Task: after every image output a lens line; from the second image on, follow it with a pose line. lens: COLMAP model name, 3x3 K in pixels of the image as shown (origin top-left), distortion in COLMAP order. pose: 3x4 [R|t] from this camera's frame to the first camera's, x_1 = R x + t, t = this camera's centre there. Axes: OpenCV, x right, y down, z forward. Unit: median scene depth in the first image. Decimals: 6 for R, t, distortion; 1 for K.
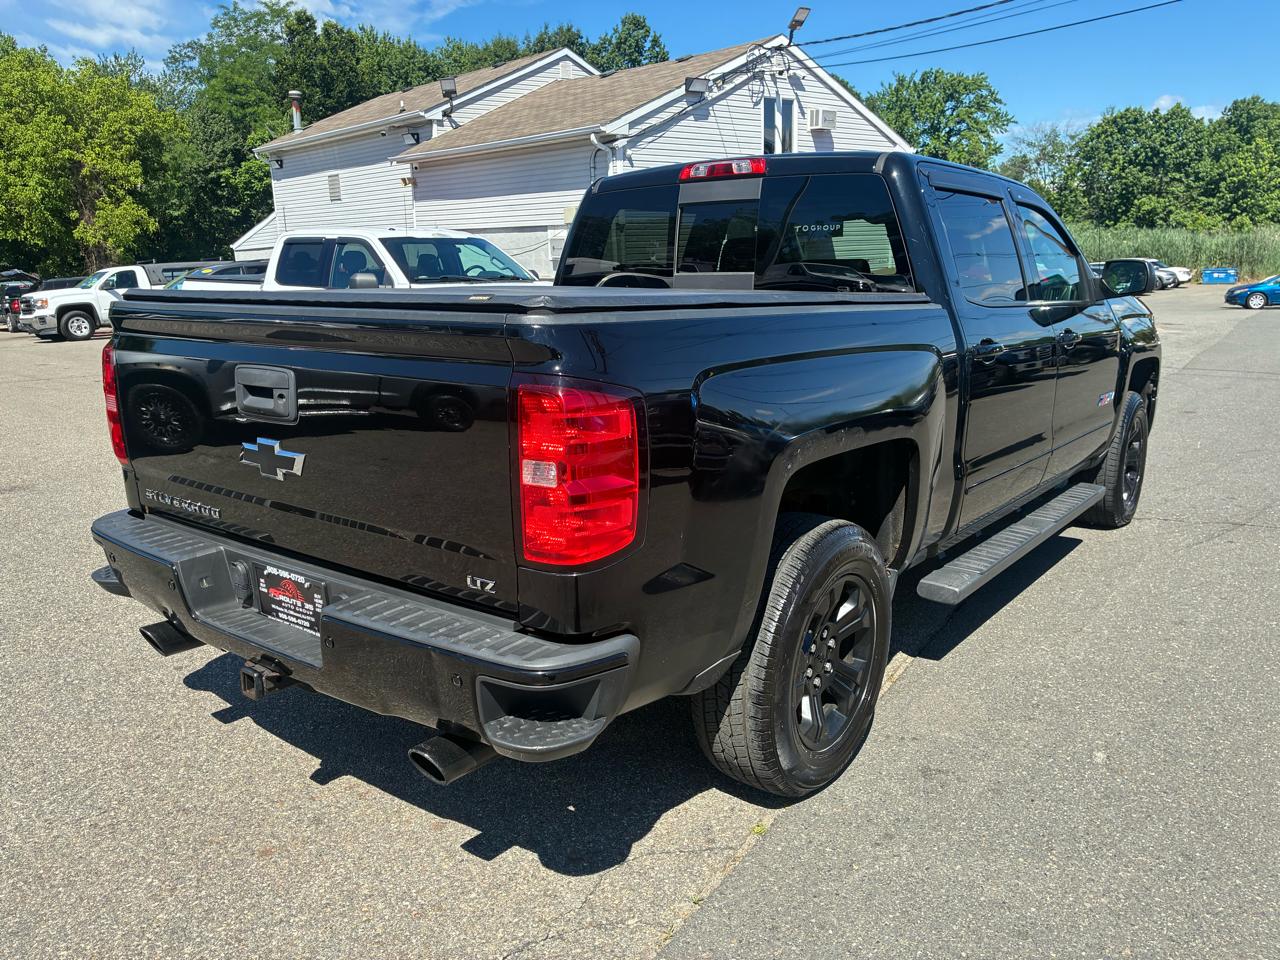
lens RADIAL K [[975.8, 0, 631.5], [0, 975.8, 481.1], [0, 0, 1]] dist [0.029954, -0.068432]
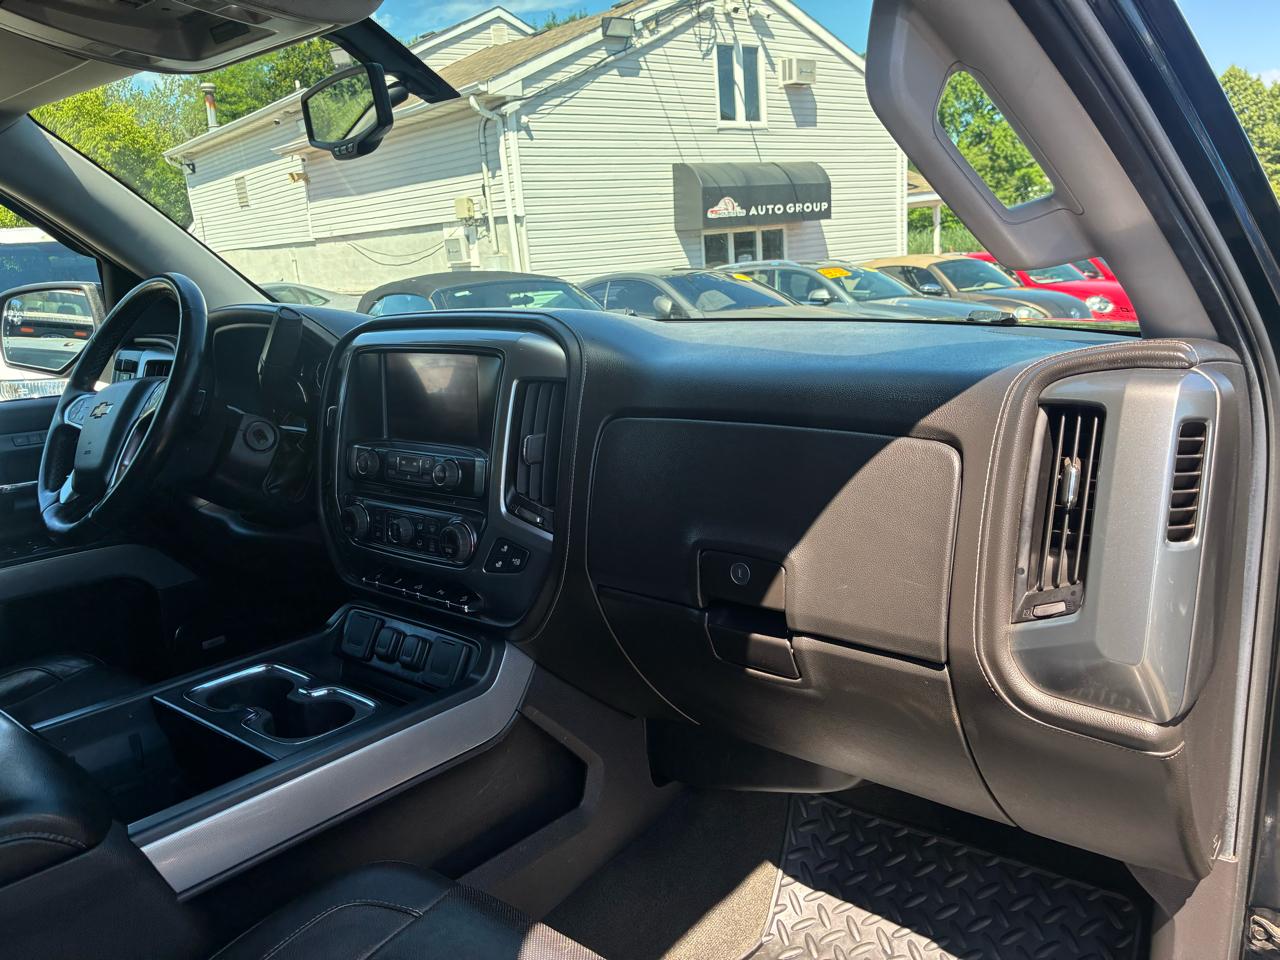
lens RADIAL K [[975.8, 0, 658.5], [0, 975.8, 491.5], [0, 0, 1]] dist [0.029954, -0.068432]
pose [[0.998854, -0.037258, -0.030059, 0.049017], [0.037534, 0.999258, 0.008684, -0.023513], [0.029713, -0.009802, 0.999510, 0.109974]]
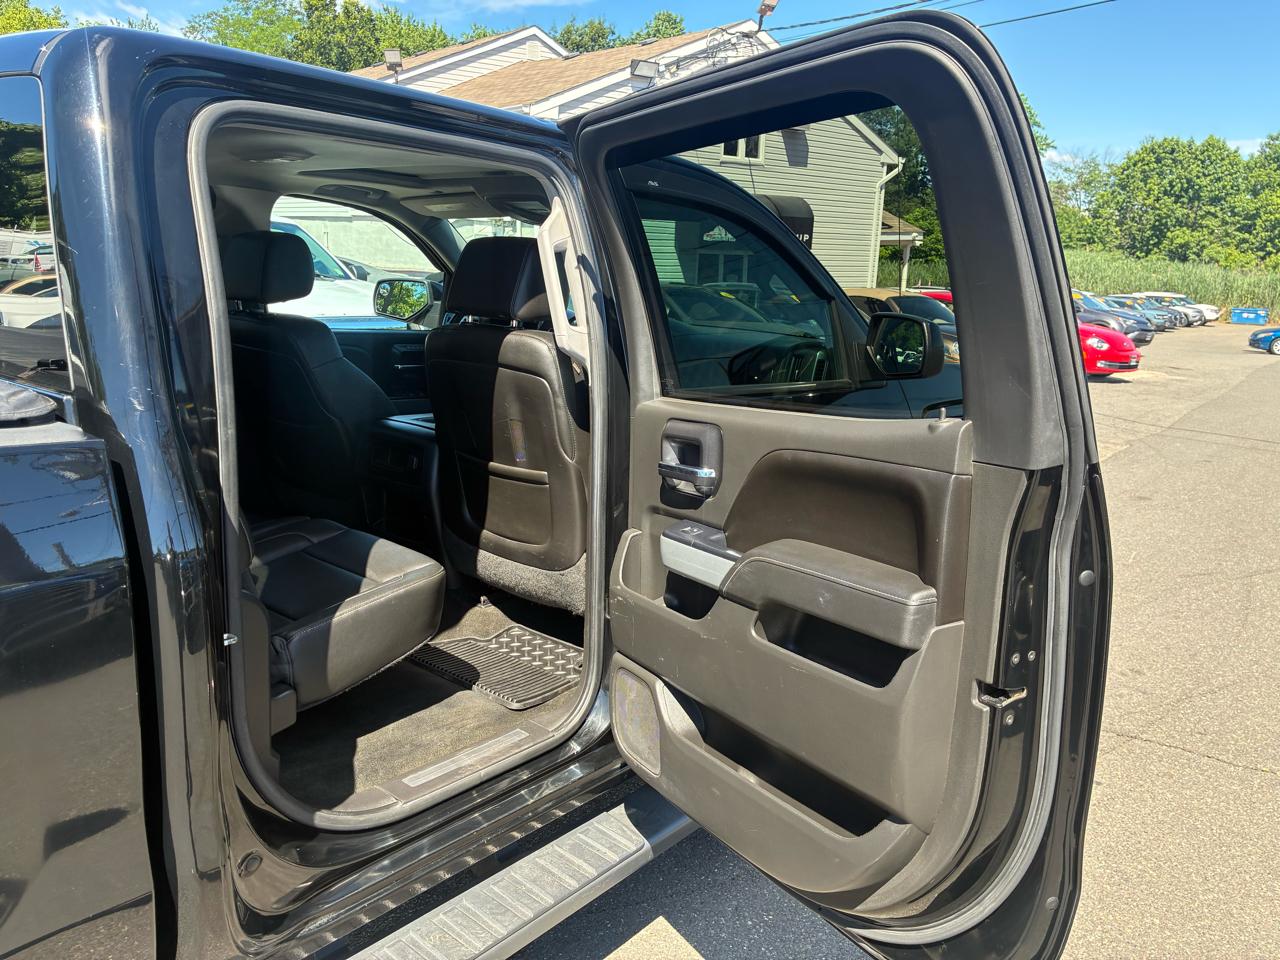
lens RADIAL K [[975.8, 0, 645.9], [0, 975.8, 479.6], [0, 0, 1]] dist [0.029954, -0.068432]
pose [[0.997949, 0.063380, -0.009002, 0.045478], [-0.063407, 0.997984, -0.002780, -0.014731], [0.008808, 0.003345, 0.999956, 0.053927]]
